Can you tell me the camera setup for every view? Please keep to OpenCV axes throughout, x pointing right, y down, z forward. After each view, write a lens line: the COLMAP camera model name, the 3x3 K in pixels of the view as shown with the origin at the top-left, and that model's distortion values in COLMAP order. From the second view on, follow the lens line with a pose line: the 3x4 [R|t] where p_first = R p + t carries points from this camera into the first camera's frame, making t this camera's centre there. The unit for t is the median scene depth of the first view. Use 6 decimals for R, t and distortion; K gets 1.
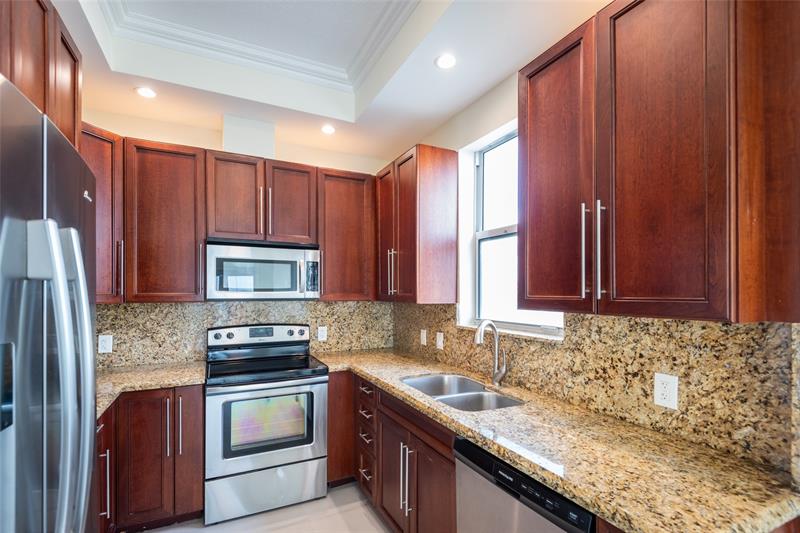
lens RADIAL K [[370.7, 0, 404.5], [0, 370.7, 293.0], [0, 0, 1]] dist [0.001575, -0.000430]
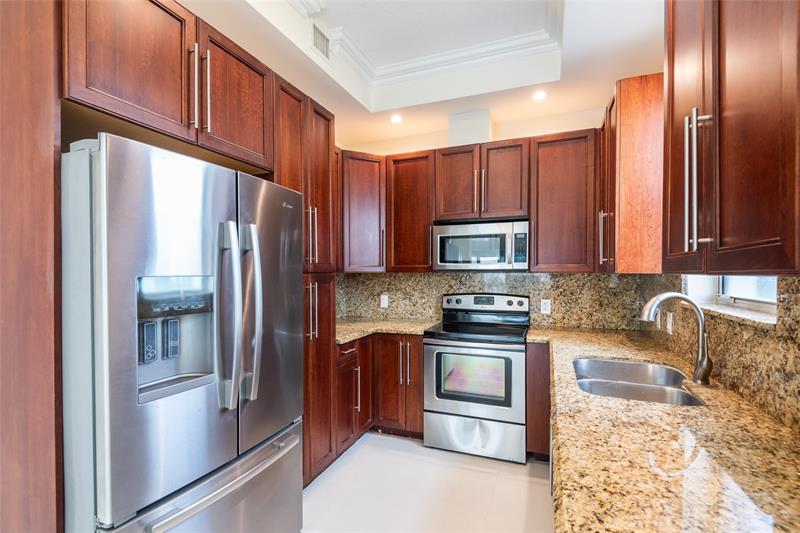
lens RADIAL K [[378.1, 0, 396.1], [0, 378.1, 278.9], [0, 0, 1]] dist [0.028028, -0.031549]
pose [[0.663838, 0.010855, -0.747797, 0.332957], [-0.000294, 0.999898, 0.014253, 0.028607], [0.747876, -0.009242, 0.663774, 0.055709]]
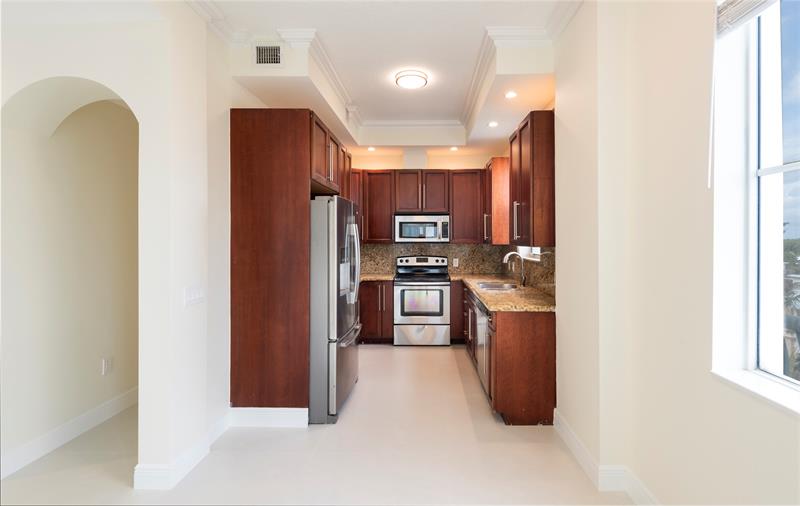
lens RADIAL K [[375.4, 0, 417.1], [0, 375.4, 239.3], [0, 0, 1]] dist [0.002151, 0.000092]
pose [[0.883153, -0.003799, -0.469069, 0.556075], [0.001842, 0.999988, -0.004631, 0.011192], [0.469081, 0.003226, 0.883149, -0.794471]]
